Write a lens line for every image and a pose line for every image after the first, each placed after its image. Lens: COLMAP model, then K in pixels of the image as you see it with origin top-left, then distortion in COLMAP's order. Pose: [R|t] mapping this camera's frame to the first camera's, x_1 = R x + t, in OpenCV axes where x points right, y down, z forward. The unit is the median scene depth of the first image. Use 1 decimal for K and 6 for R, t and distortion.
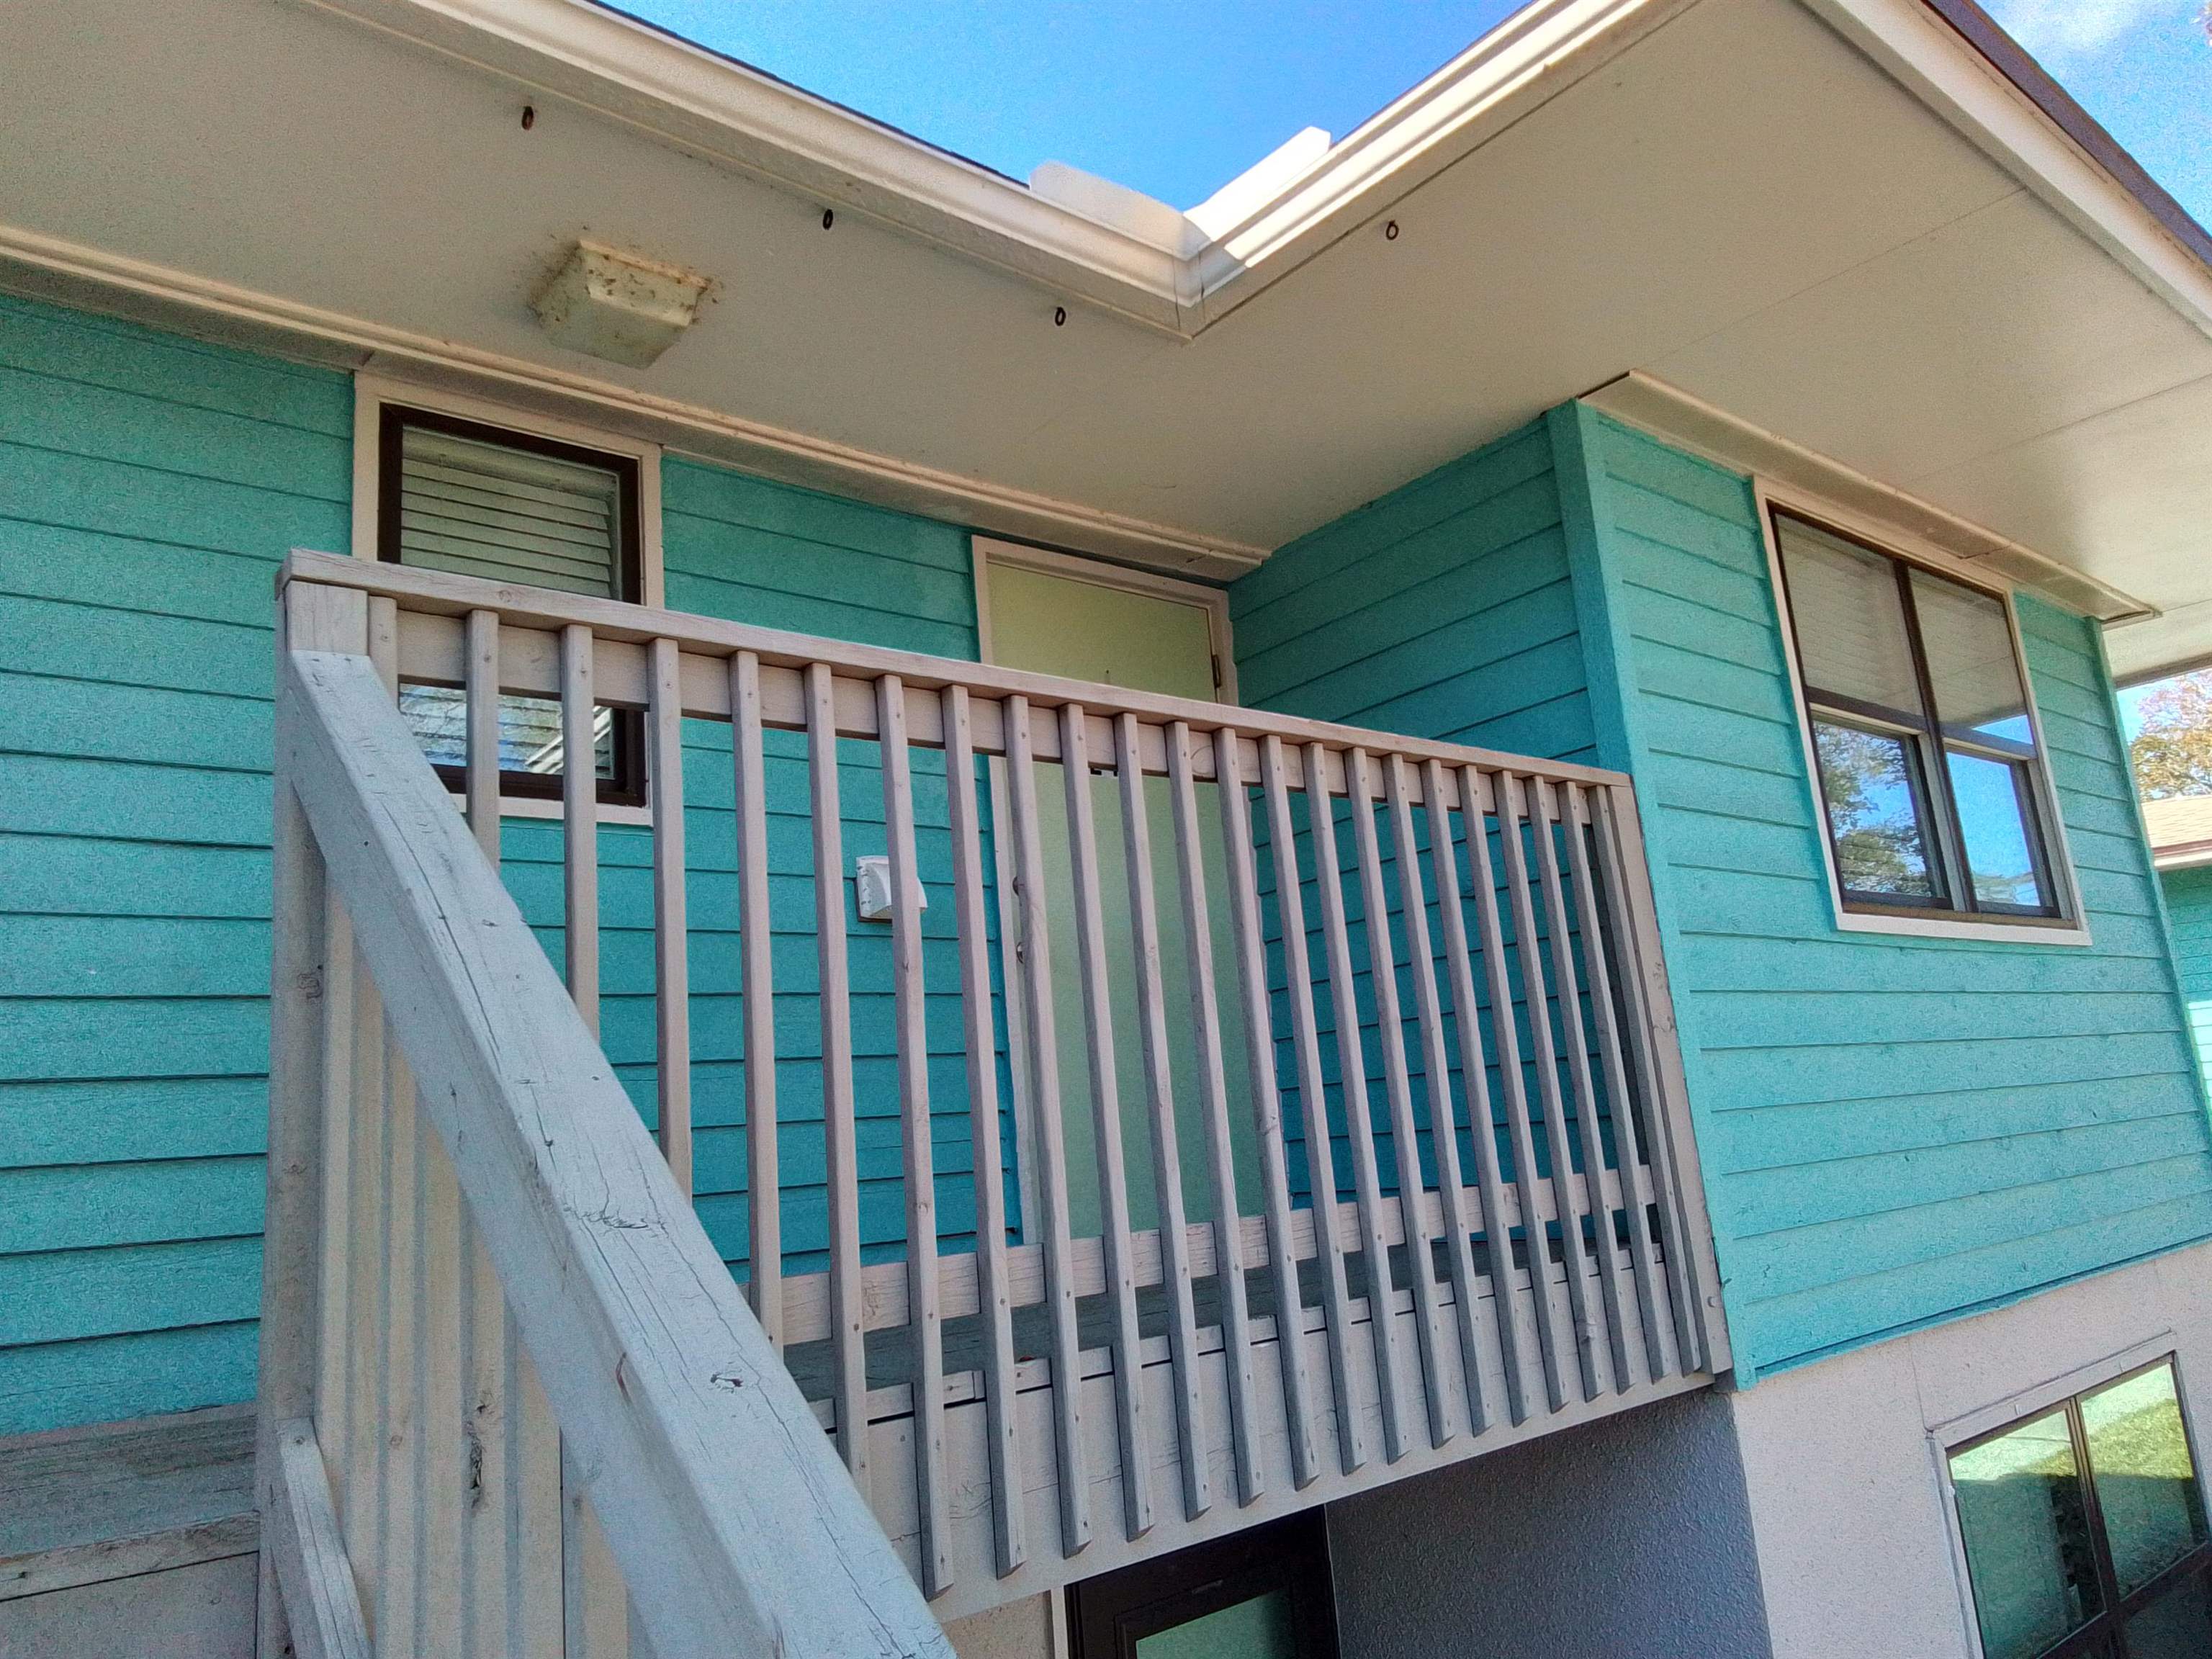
lens RADIAL K [[1529.2, 0, 1117.5], [0, 1529.2, 823.0], [0, 0, 1]] dist [0.061963, -0.074468]
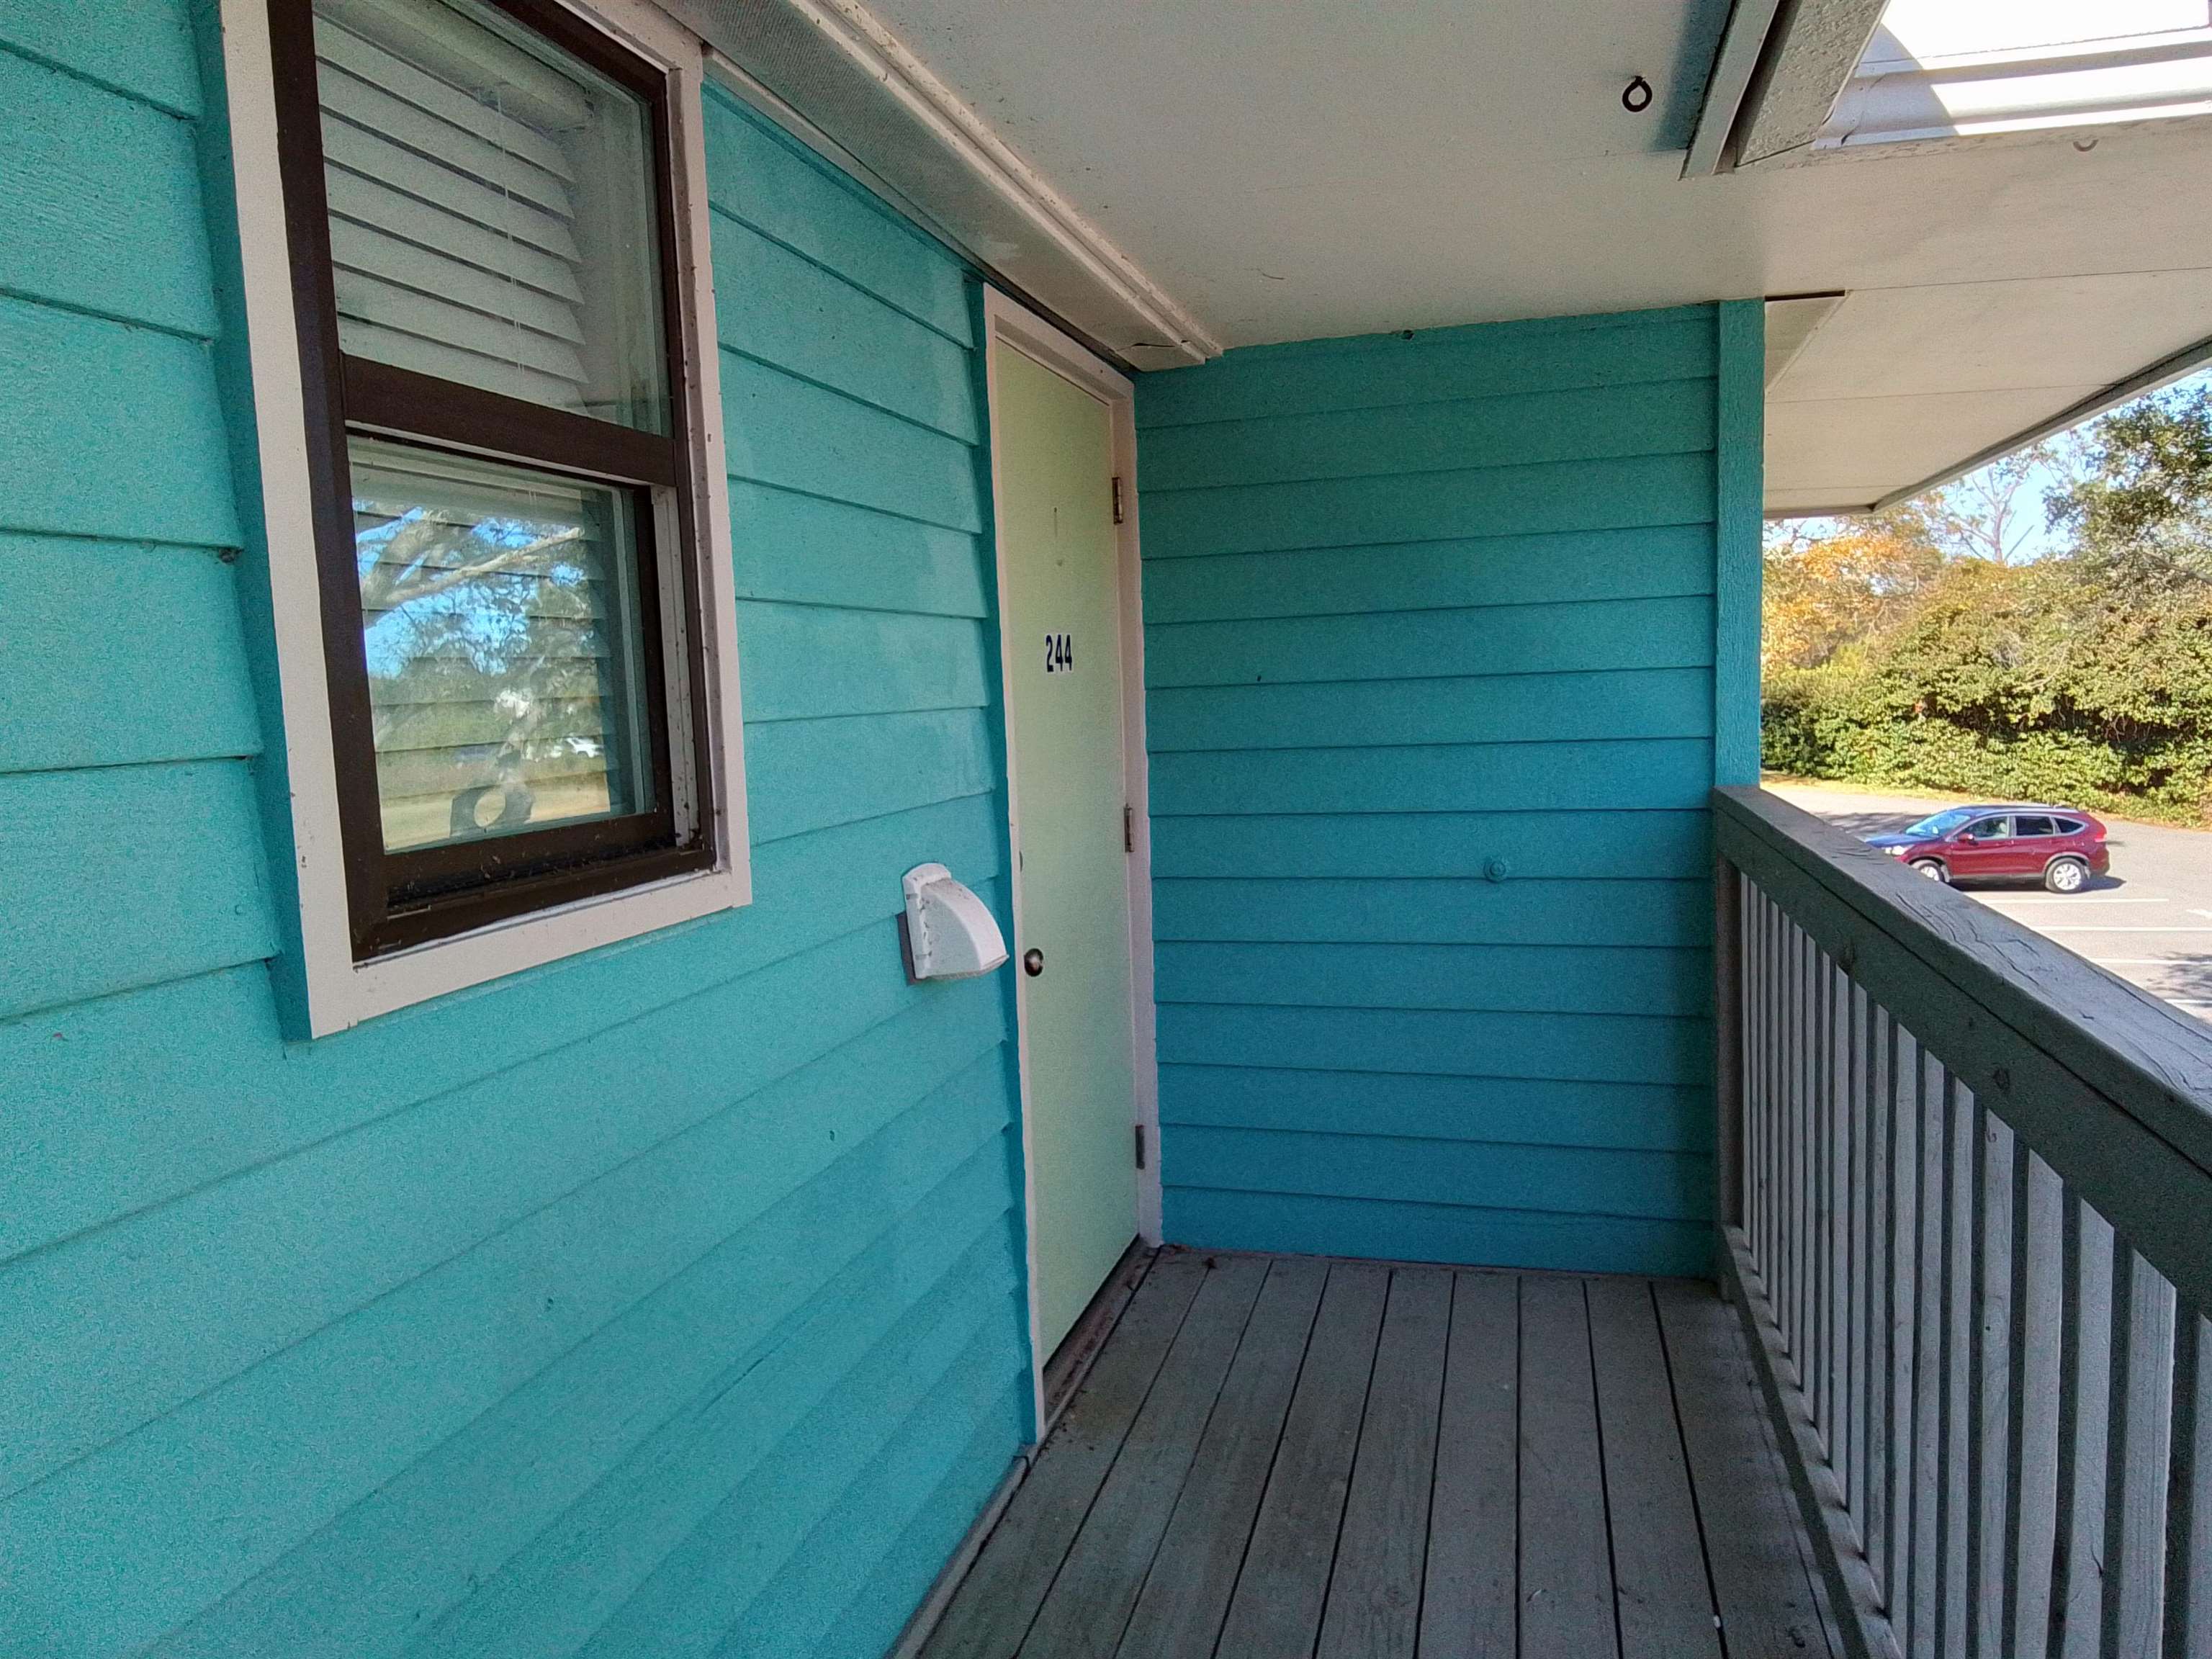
lens RADIAL K [[1529.2, 0, 1117.5], [0, 1529.2, 823.0], [0, 0, 1]] dist [0.061963, -0.074468]
pose [[0.814456, 0.004958, 0.580205, -0.415025], [-0.161653, 0.962310, 0.218696, -0.130011], [-0.557253, -0.271910, 0.784560, 0.462694]]
